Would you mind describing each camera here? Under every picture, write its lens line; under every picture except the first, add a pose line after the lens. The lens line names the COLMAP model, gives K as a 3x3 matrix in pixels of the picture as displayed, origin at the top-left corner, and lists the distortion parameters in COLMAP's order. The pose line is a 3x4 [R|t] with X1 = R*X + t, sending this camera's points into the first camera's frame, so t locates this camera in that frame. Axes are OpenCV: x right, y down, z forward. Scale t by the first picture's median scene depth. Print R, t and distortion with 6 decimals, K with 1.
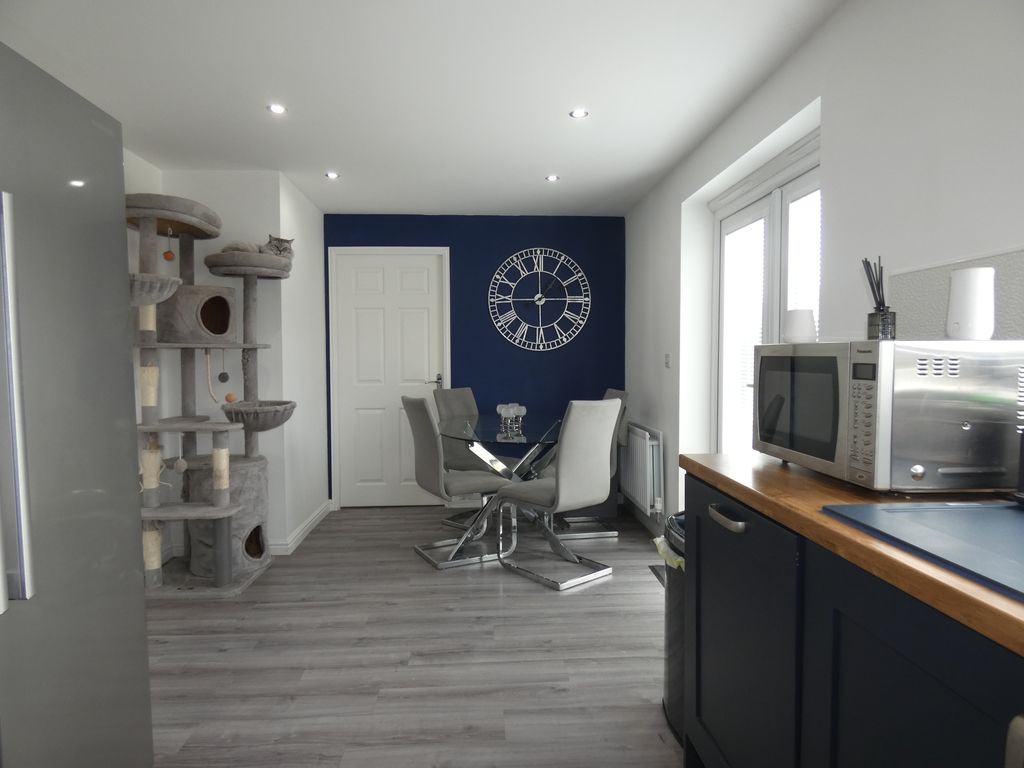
lens RADIAL K [[618.5, 0, 511.2], [0, 618.5, 385.1], [0, 0, 1]] dist [0.011830, -0.010605]
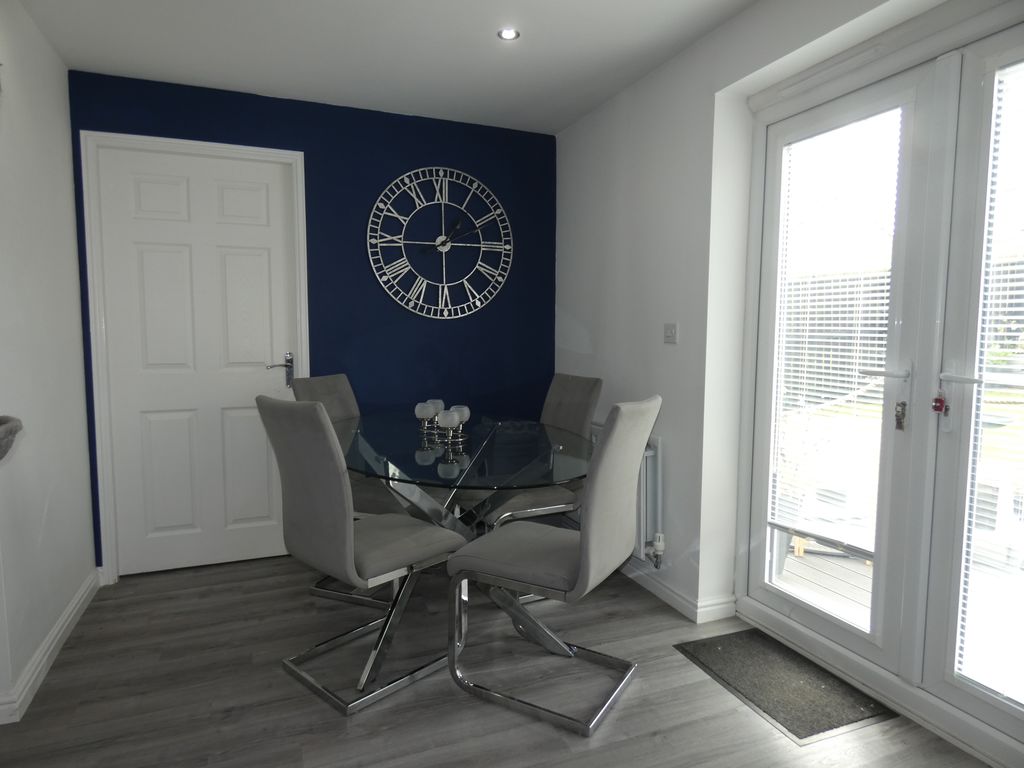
lens RADIAL K [[618.5, 0, 512.0], [0, 618.5, 383.4], [0, 0, 1]] dist [0.011830, -0.010605]
pose [[0.945659, -0.021873, 0.324423, -0.108528], [0.008923, 0.999105, 0.041352, -0.011426], [-0.325037, -0.036210, 0.945008, 0.321179]]
